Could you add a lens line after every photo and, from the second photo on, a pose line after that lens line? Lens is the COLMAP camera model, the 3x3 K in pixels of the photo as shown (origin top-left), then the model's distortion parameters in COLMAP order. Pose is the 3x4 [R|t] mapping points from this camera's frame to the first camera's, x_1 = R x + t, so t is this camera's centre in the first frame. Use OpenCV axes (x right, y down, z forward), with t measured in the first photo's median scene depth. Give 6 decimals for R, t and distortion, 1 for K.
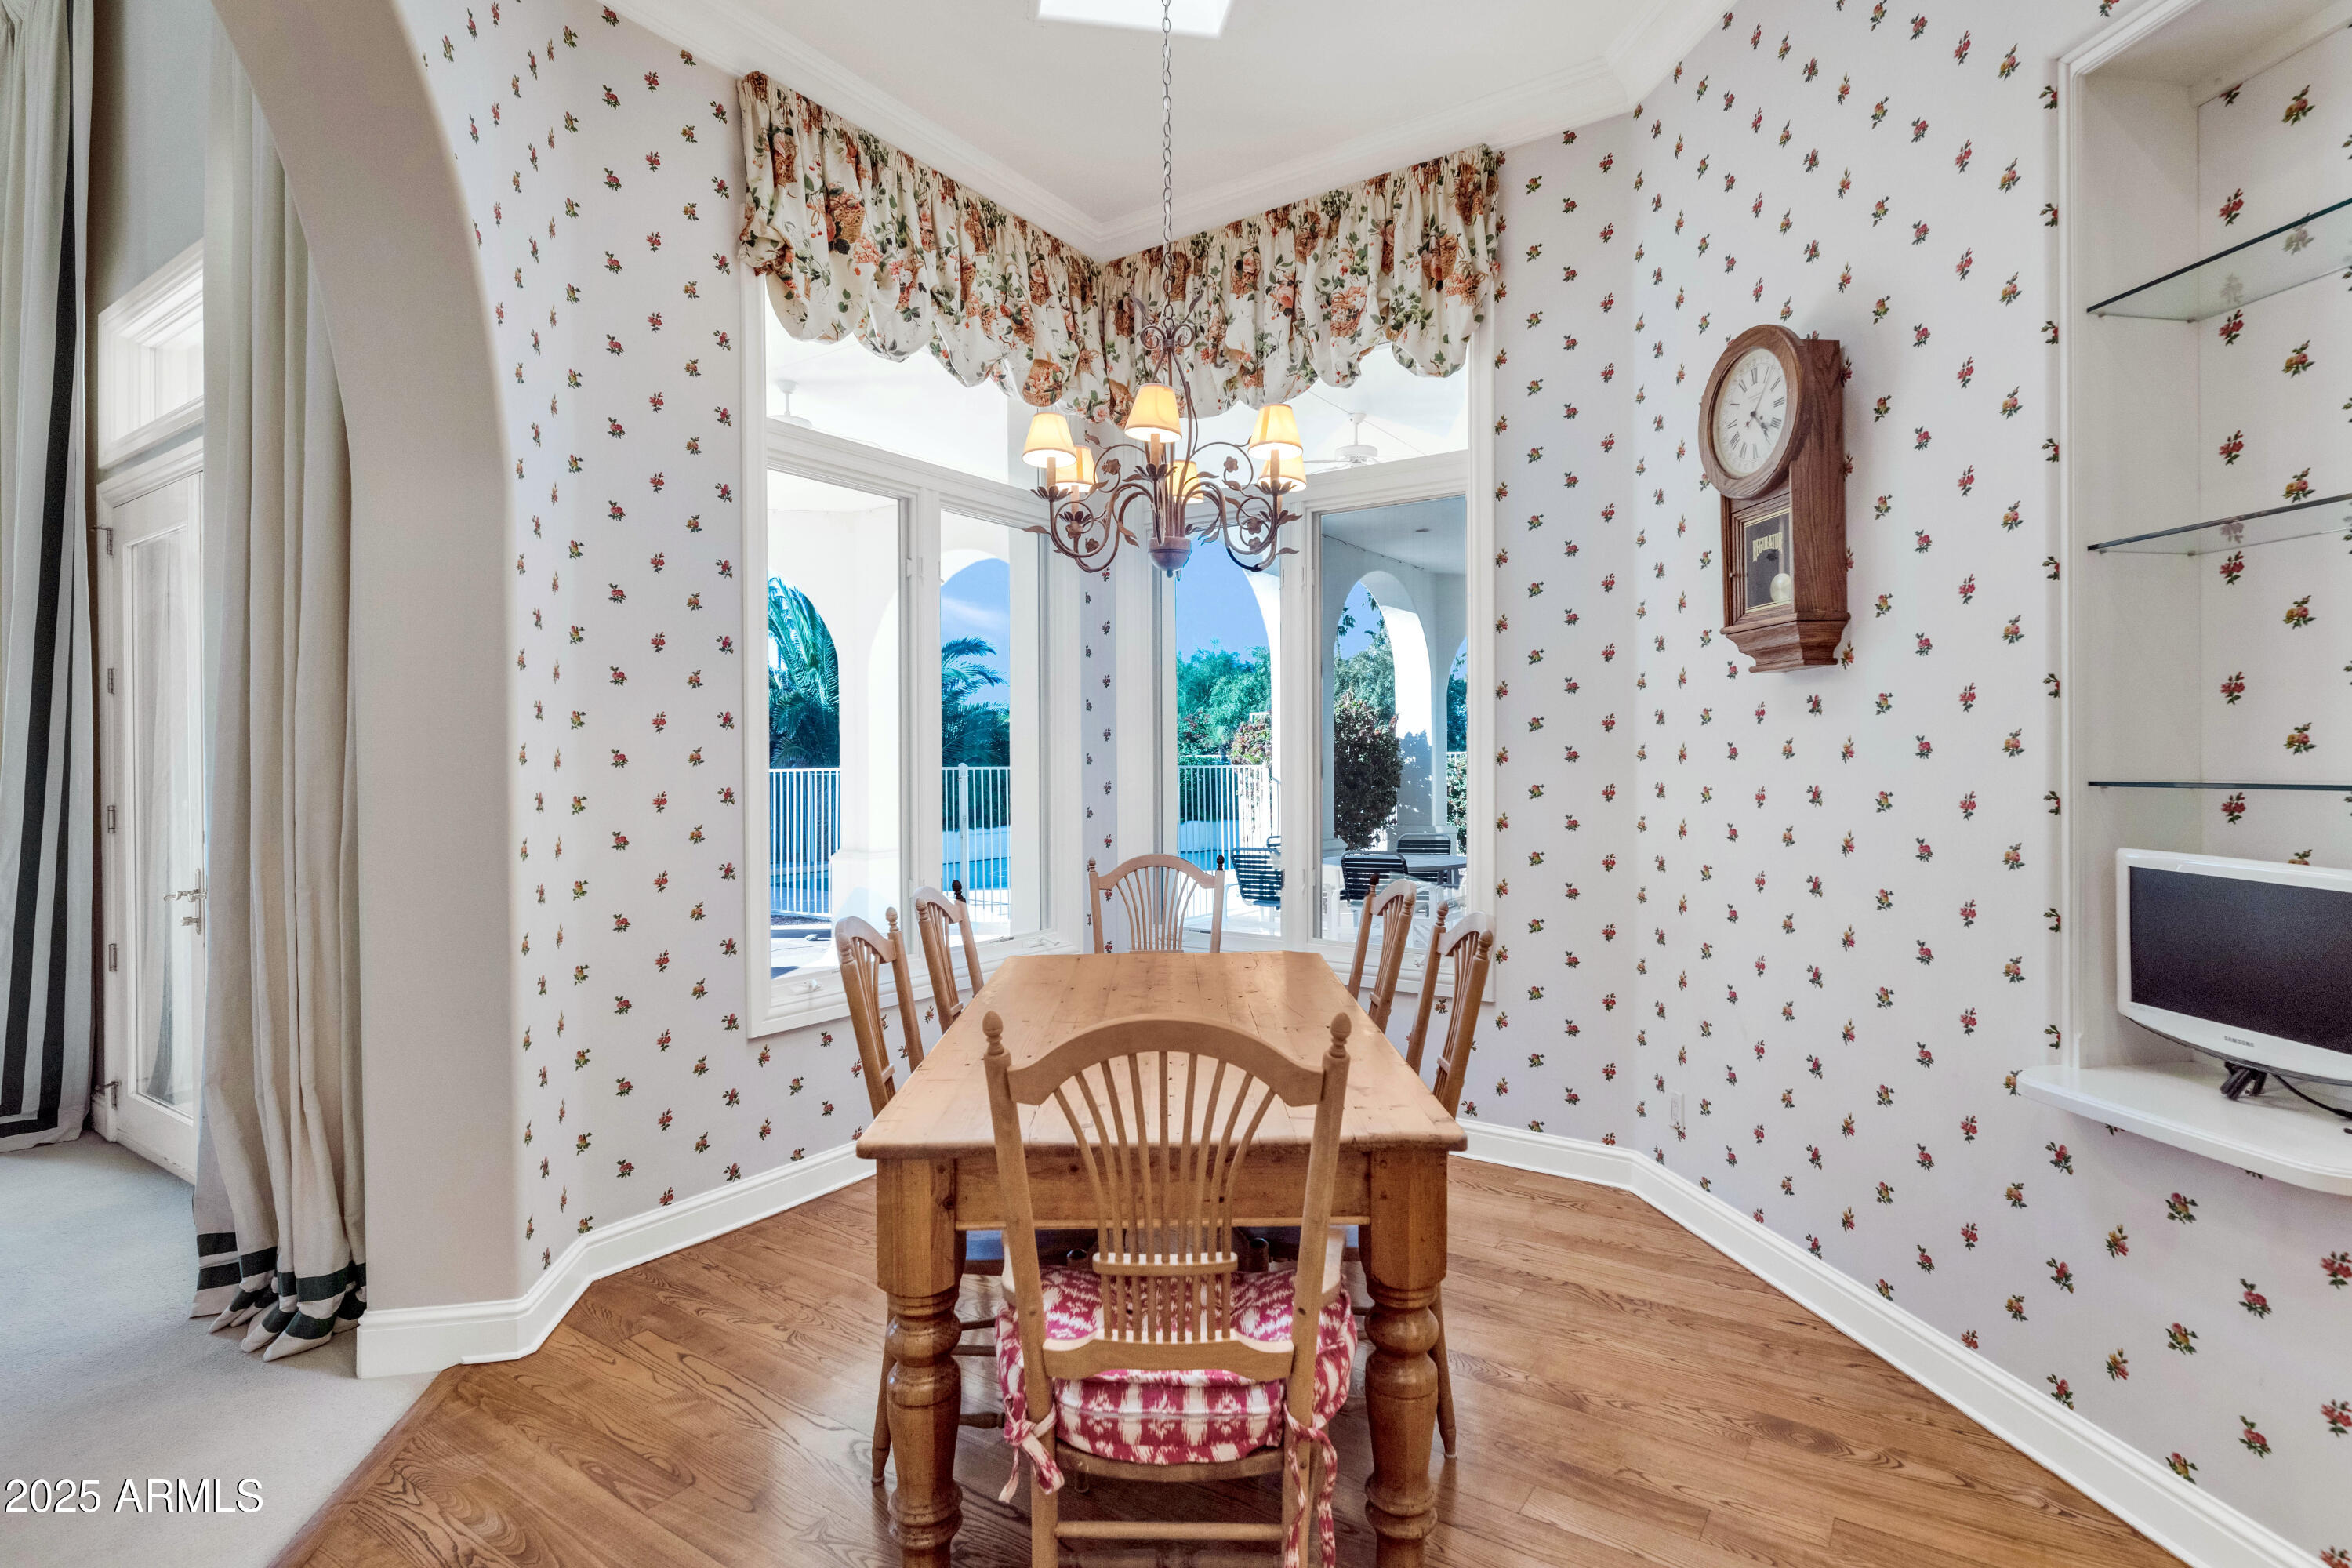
lens RADIAL K [[1169.0, 0, 1176.0], [0, 1169.0, 784.0], [0, 0, 1]] dist [-0.007911, 0.000762]
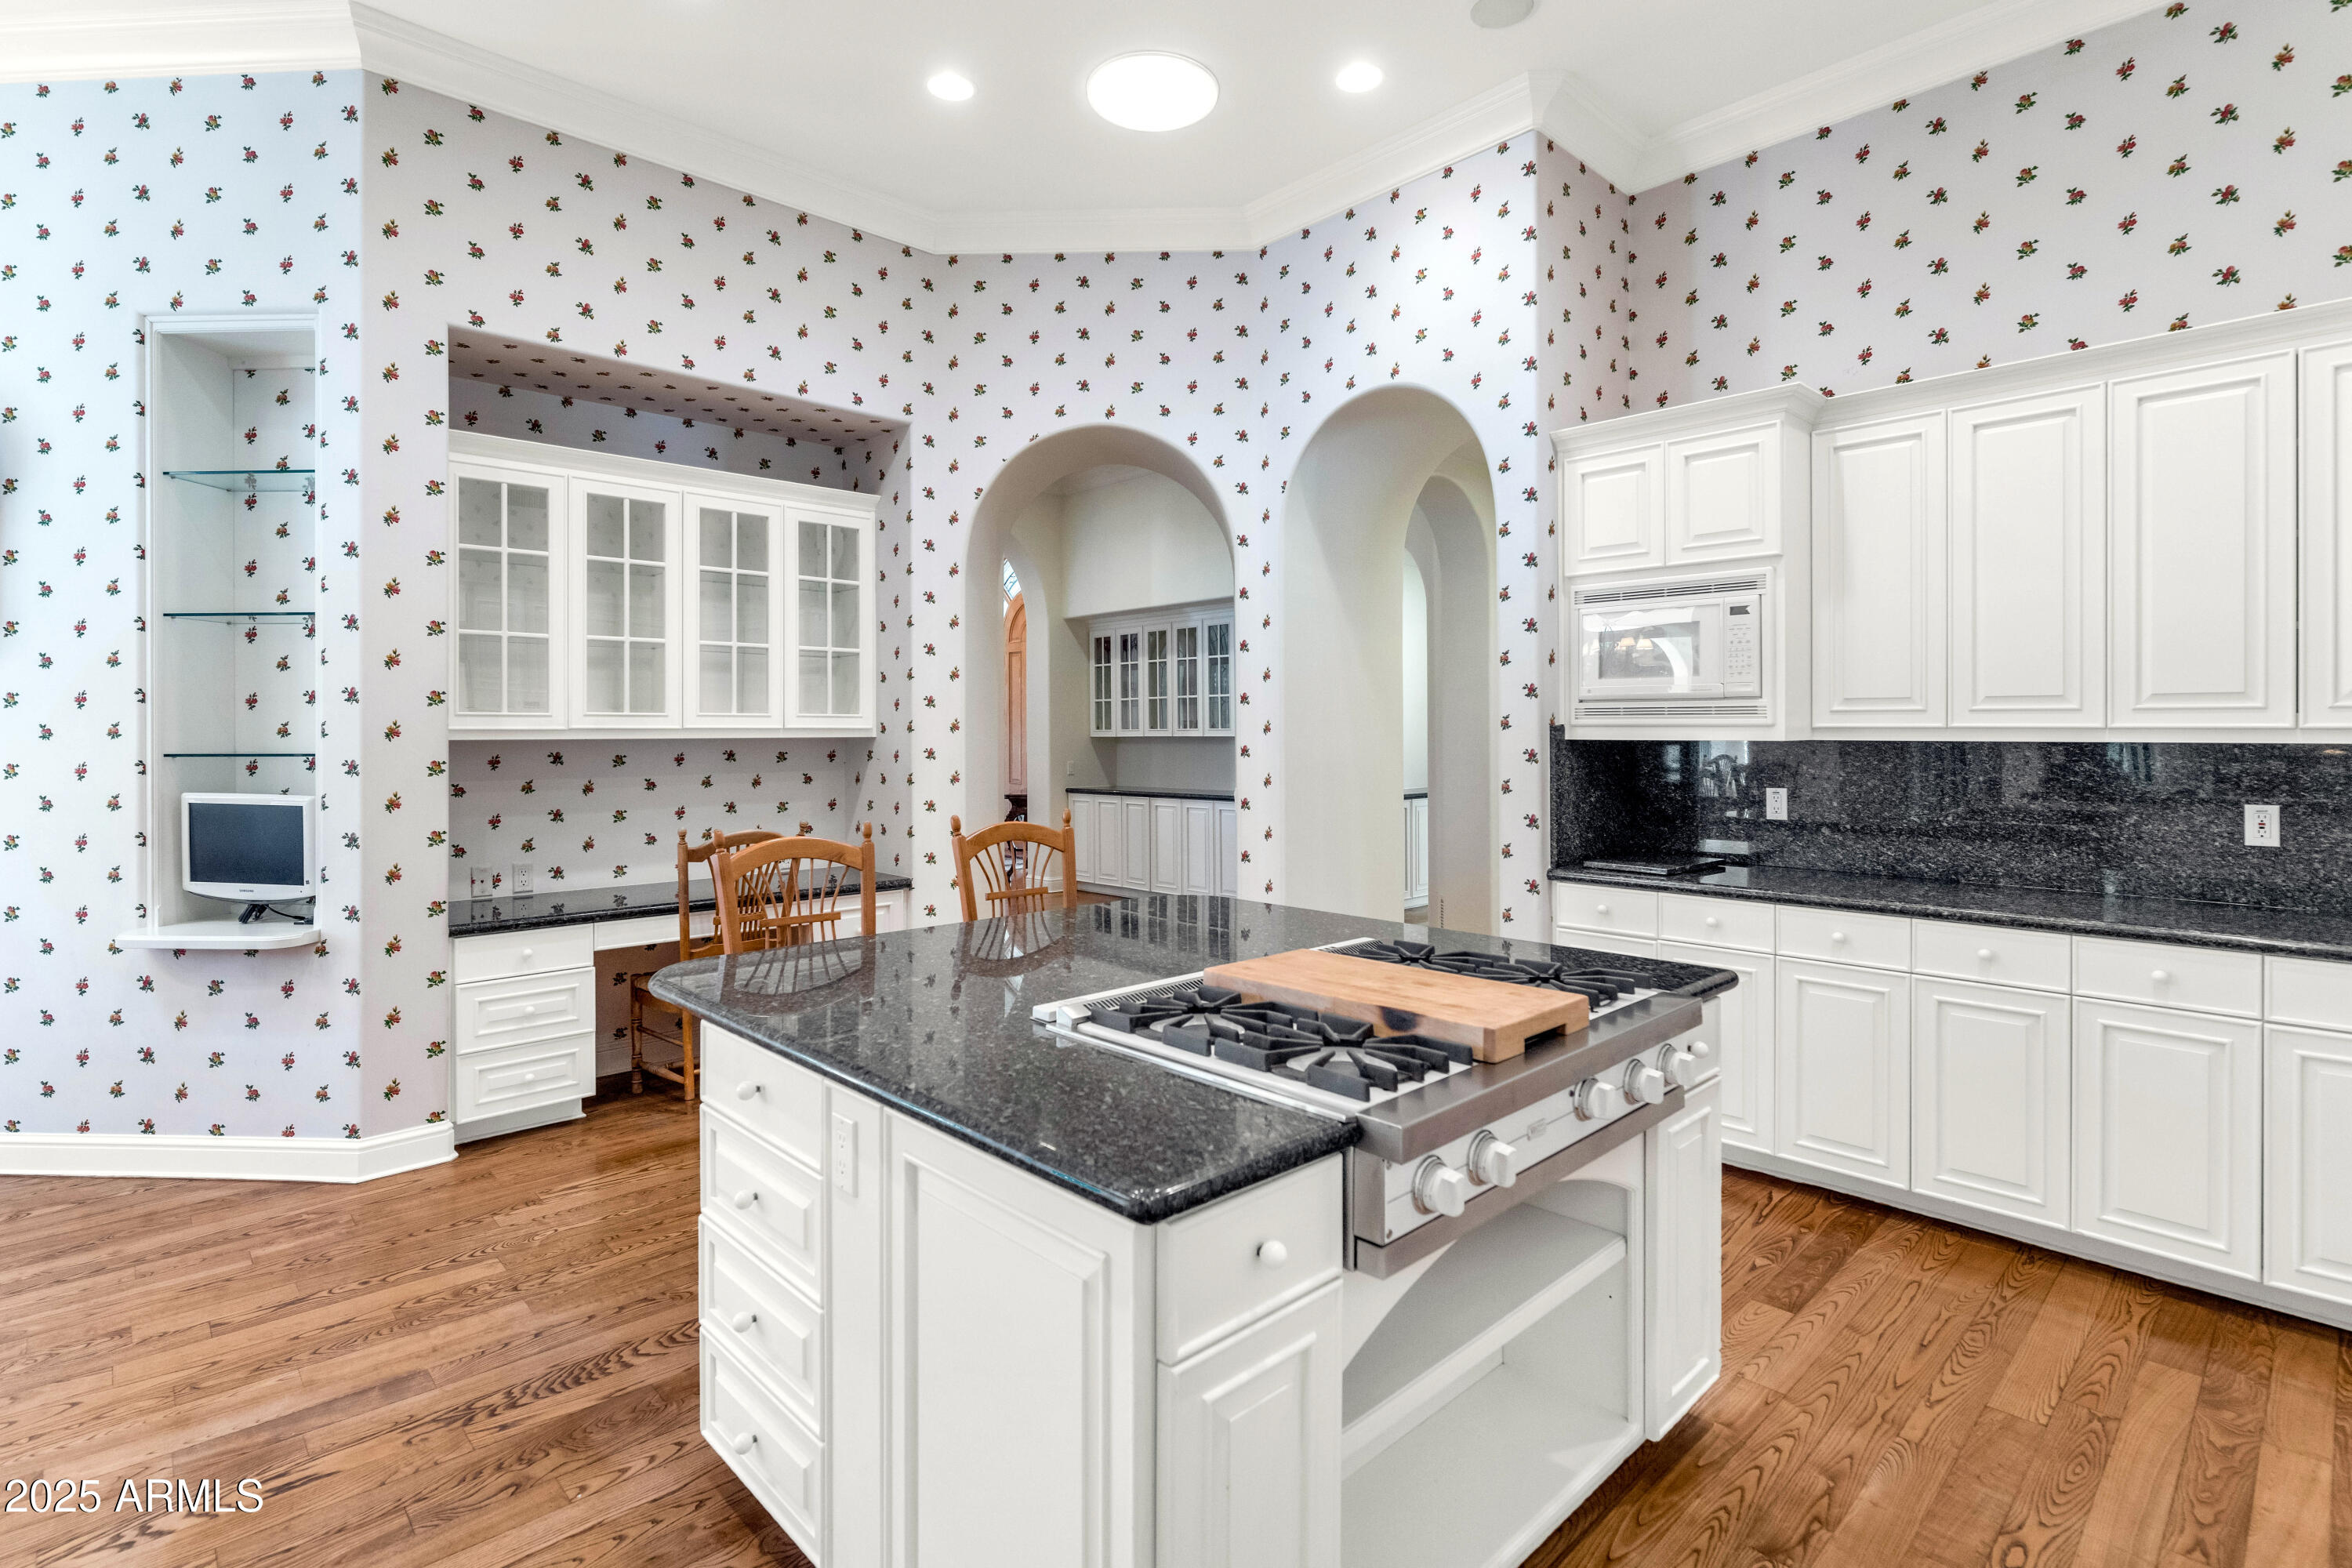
lens RADIAL K [[1129.6, 0, 1177.9], [0, 1129.6, 724.1], [0, 0, 1]] dist [-0.000340, -0.000091]
pose [[0.210143, 0.013230, 0.977581, -0.483459], [0.016913, 0.999710, -0.017165, 0.007127], [-0.977524, 0.020141, 0.209858, -0.745628]]
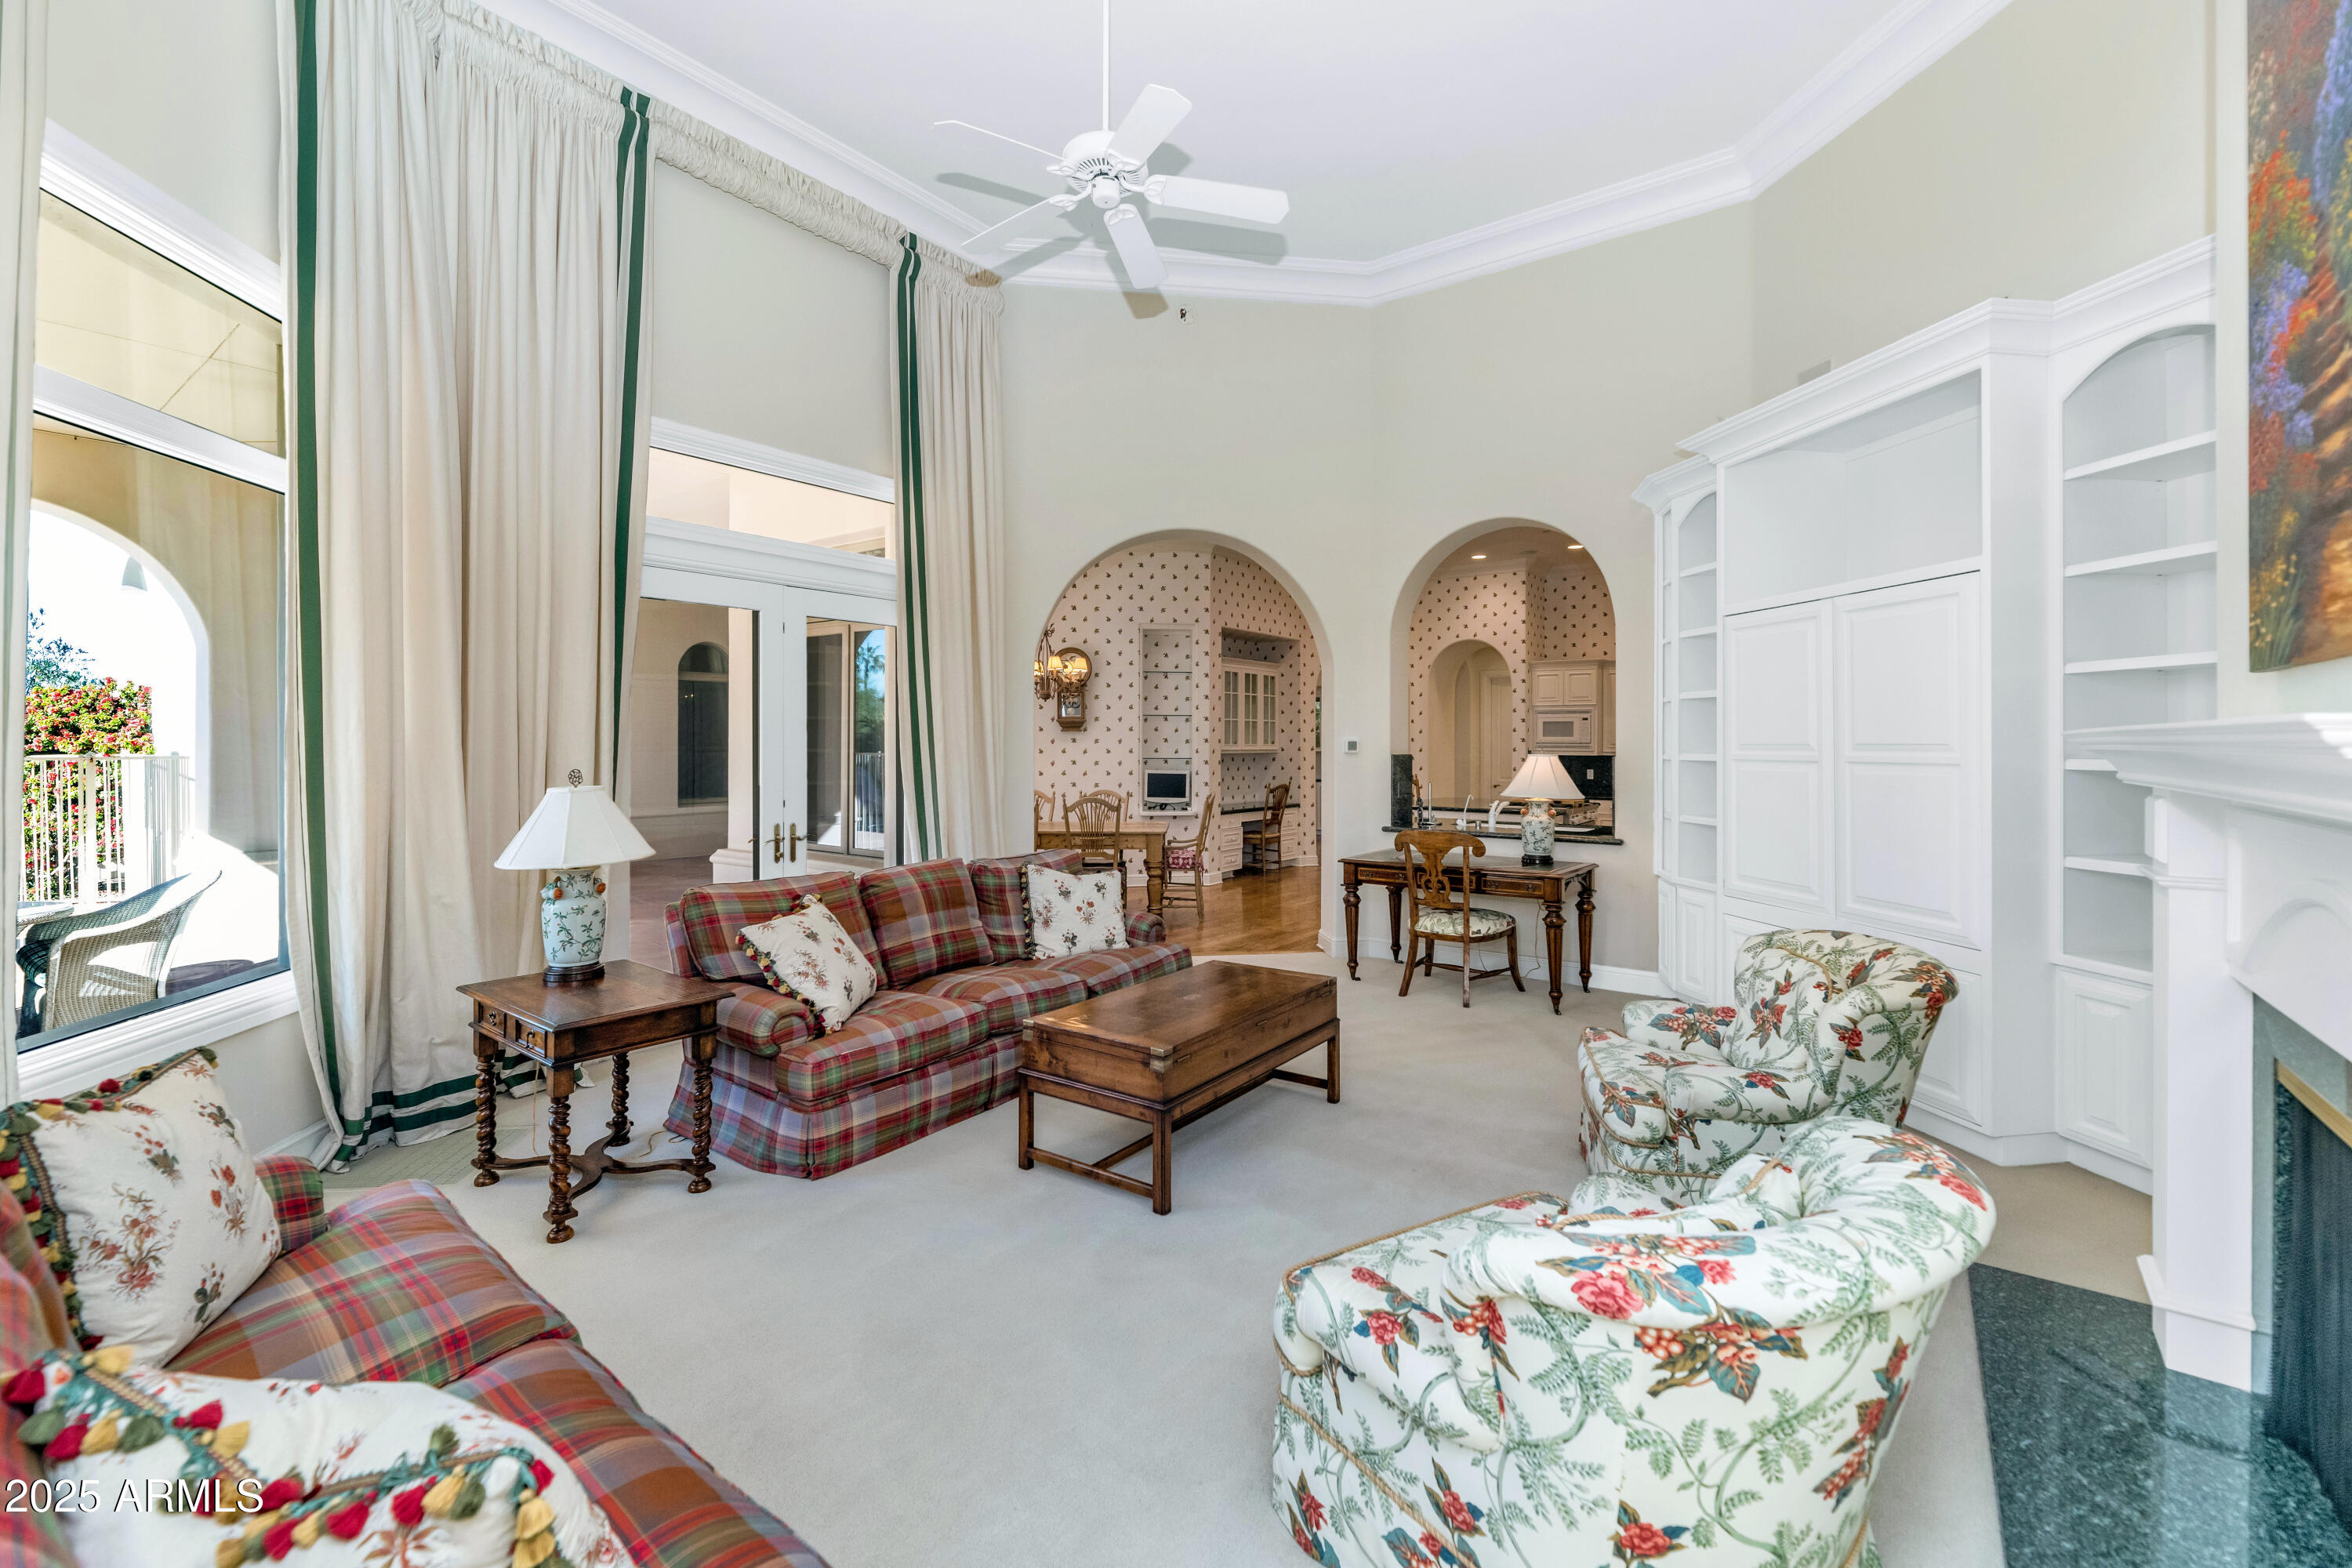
lens RADIAL K [[977.3, 0, 1183.8], [0, 977.3, 741.3], [0, 0, 1]] dist [0.000720, 0.000032]
pose [[0.032123, 0.007046, 0.999459, -3.676361], [0.013484, 0.999881, -0.007482, -0.042742], [-0.999393, 0.013717, 0.032025, 0.639837]]
